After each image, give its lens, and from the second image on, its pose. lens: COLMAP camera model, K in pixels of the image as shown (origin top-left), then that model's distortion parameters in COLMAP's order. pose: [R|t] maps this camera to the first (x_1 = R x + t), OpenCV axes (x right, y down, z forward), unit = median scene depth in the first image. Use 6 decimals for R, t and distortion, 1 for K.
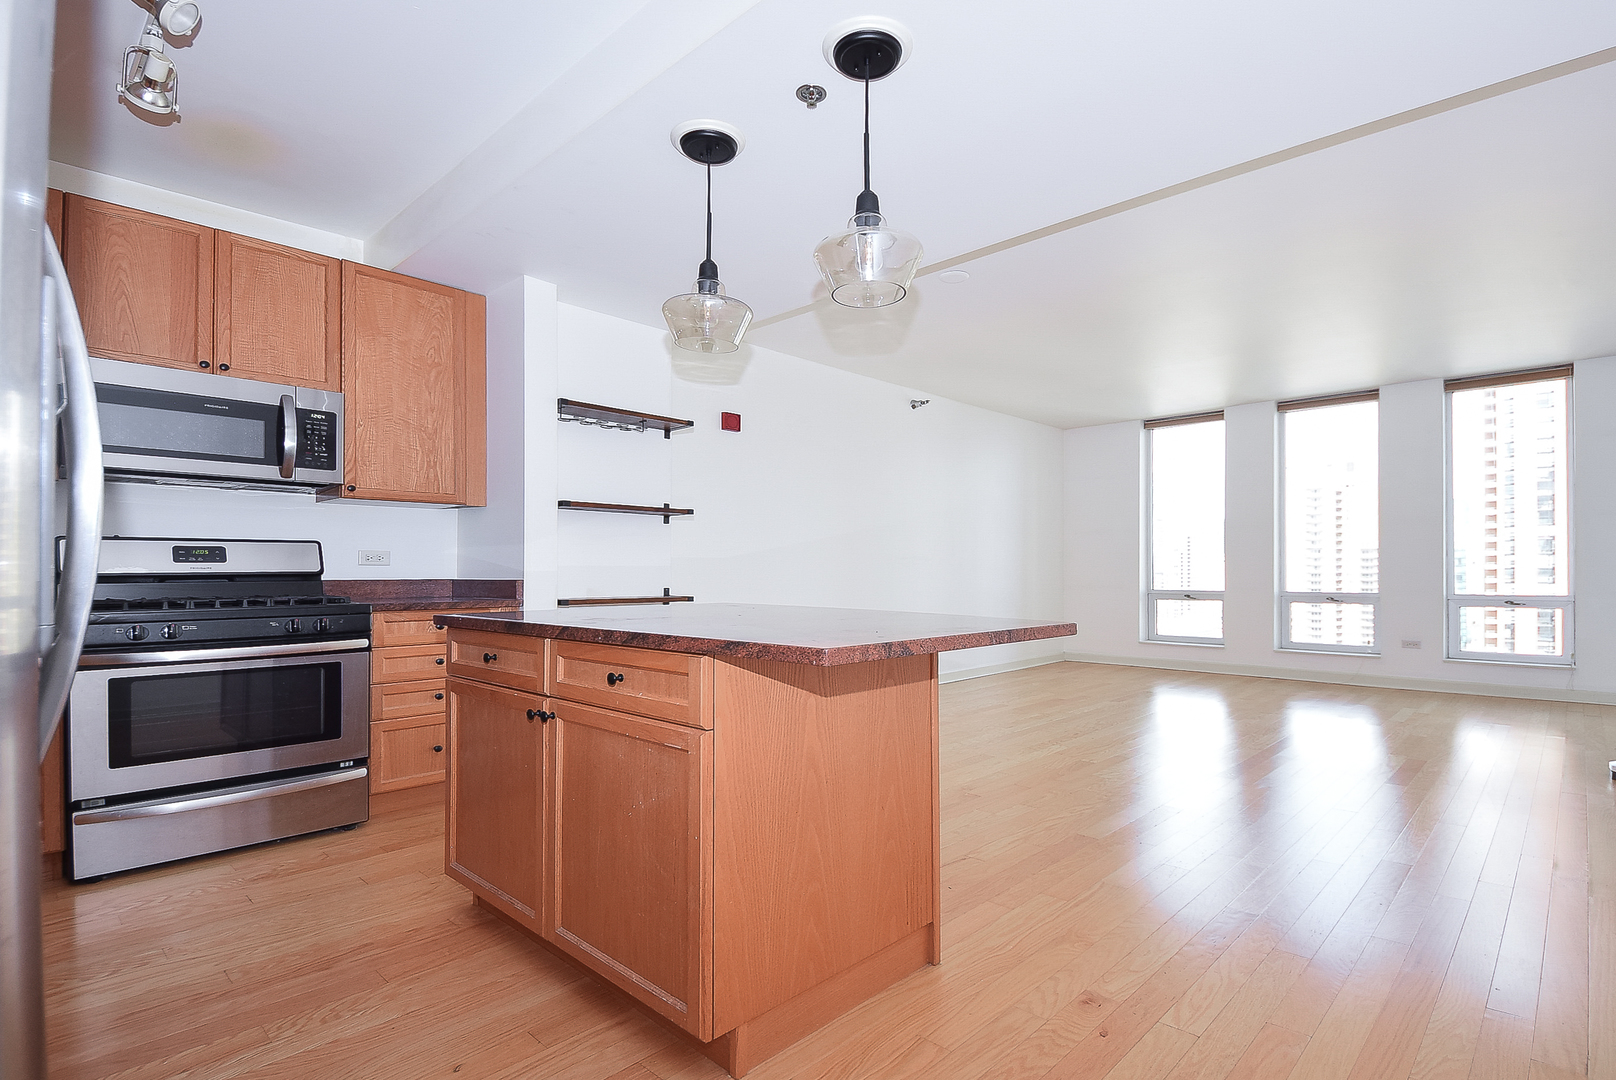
lens RADIAL K [[805.7, 0, 731.5], [0, 805.7, 573.5], [0, 0, 1]] dist [-0.052026, -0.000693]
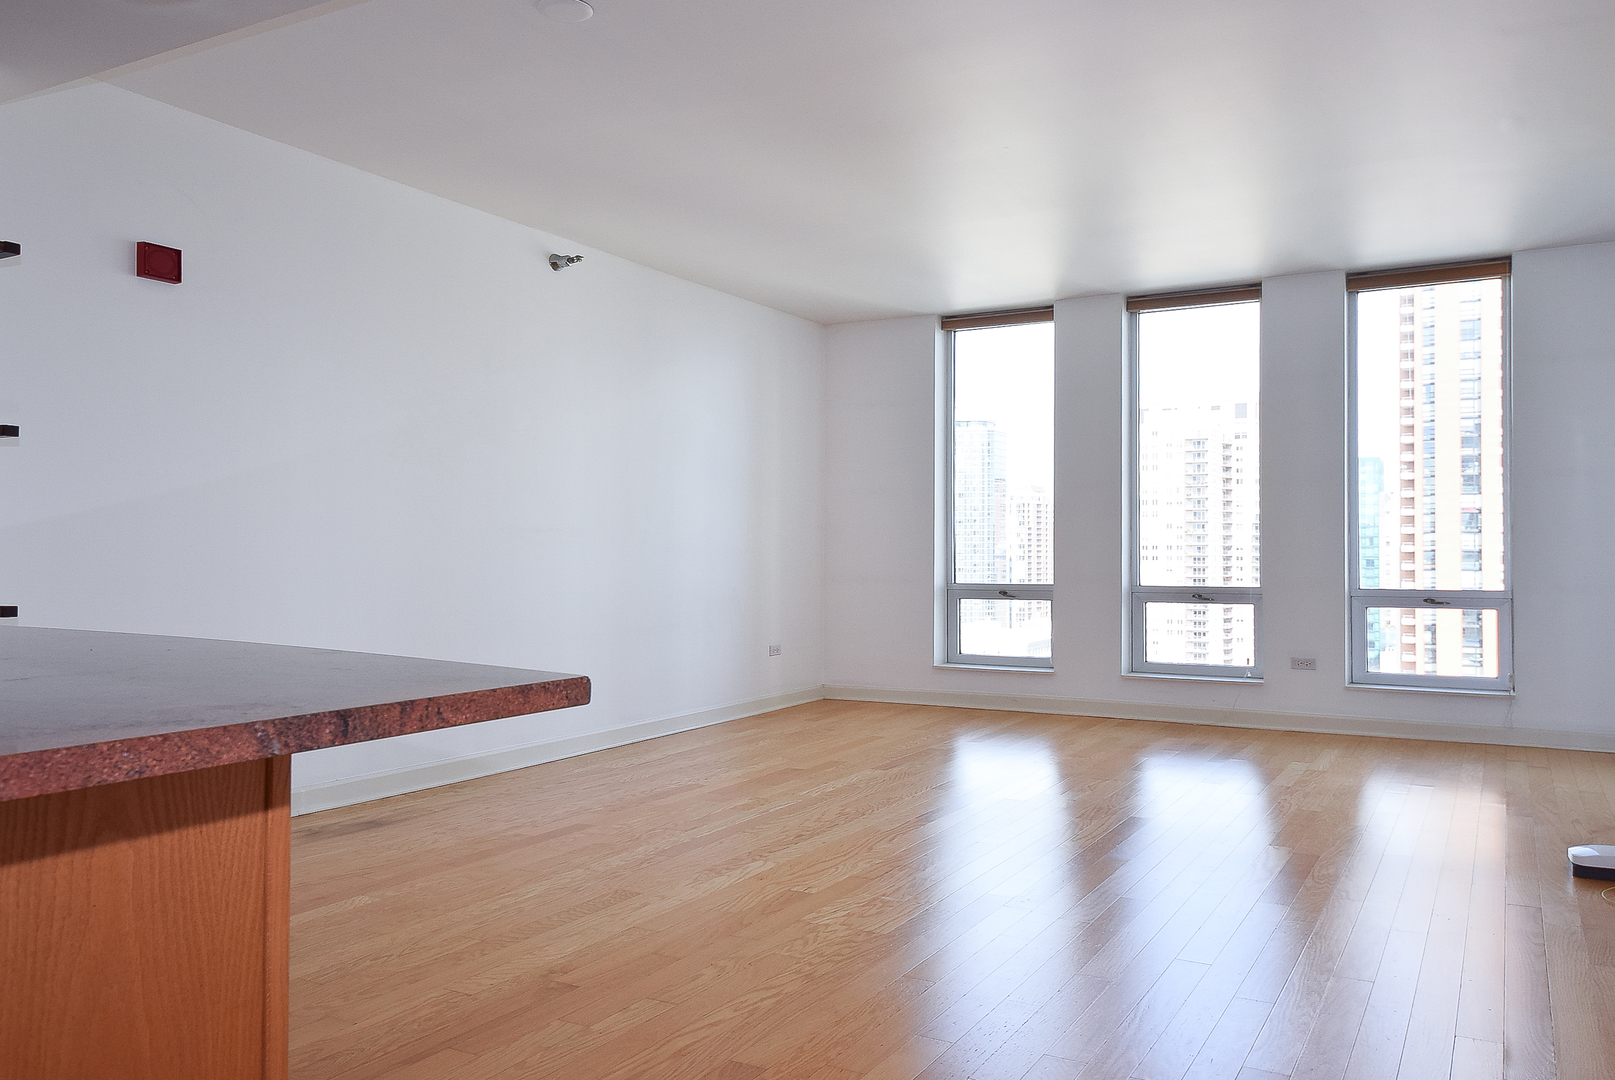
lens RADIAL K [[1216.4, 0, 807.5], [0, 1216.4, 540.0], [0, 0, 1]] dist [-0.044946, 0.000640]
pose [[0.949526, 0.005361, 0.313642, 0.127453], [-0.001189, 0.999908, -0.013491, -0.001244], [-0.313686, 0.012437, 0.949445, 0.125551]]
